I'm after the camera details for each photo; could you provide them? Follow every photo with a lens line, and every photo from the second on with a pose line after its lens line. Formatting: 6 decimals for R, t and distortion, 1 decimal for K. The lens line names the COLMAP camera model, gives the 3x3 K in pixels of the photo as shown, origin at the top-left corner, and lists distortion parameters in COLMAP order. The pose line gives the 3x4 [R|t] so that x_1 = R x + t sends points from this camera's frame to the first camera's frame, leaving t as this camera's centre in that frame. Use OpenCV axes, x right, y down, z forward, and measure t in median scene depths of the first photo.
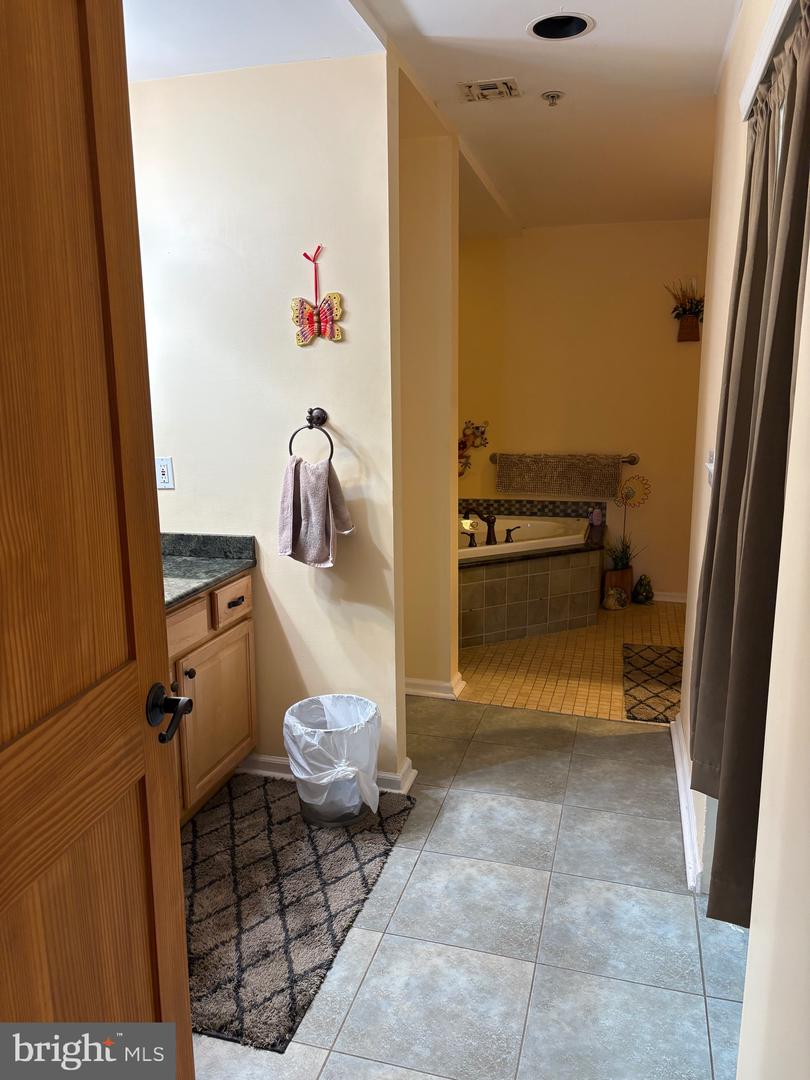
lens RADIAL K [[815.8, 0, 402.5], [0, 815.8, 542.5], [0, 0, 1]] dist [0.043656, -0.055005]
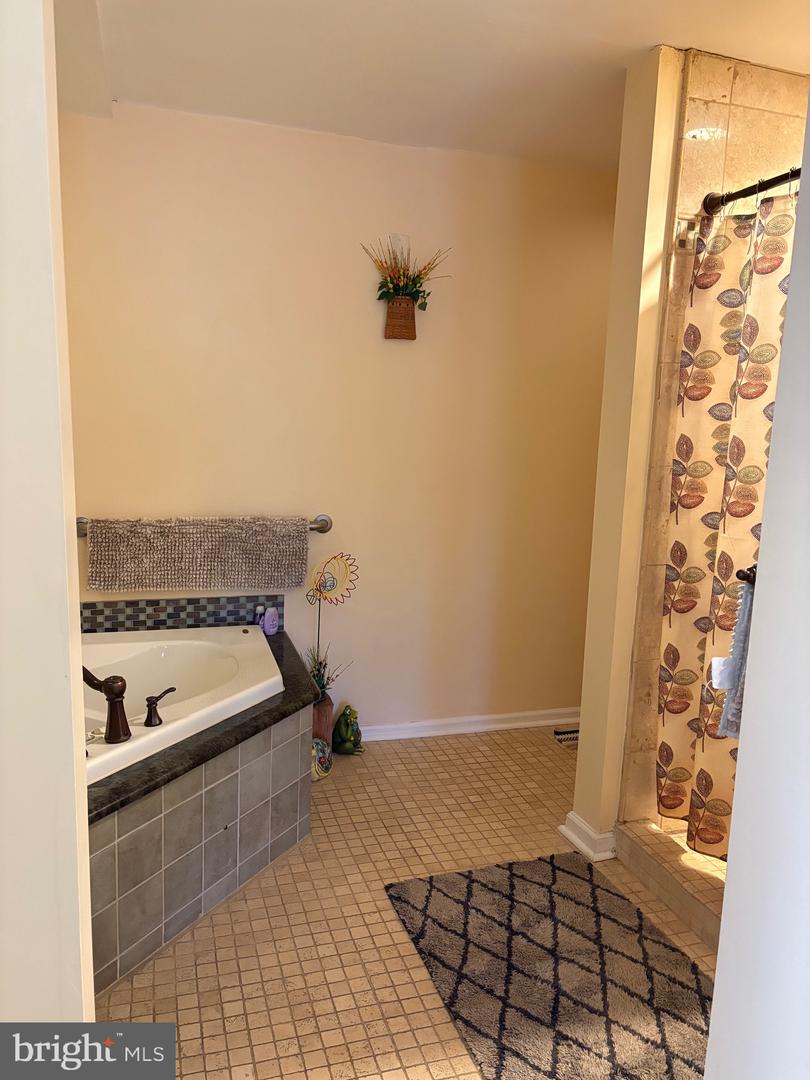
lens RADIAL K [[815.8, 0, 401.9], [0, 815.8, 542.5], [0, 0, 1]] dist [0.043656, -0.055005]
pose [[0.844847, -0.052596, 0.532416, 0.003648], [0.060194, 0.998182, 0.003091, -0.085544], [-0.531611, 0.029437, 0.846477, 0.446939]]
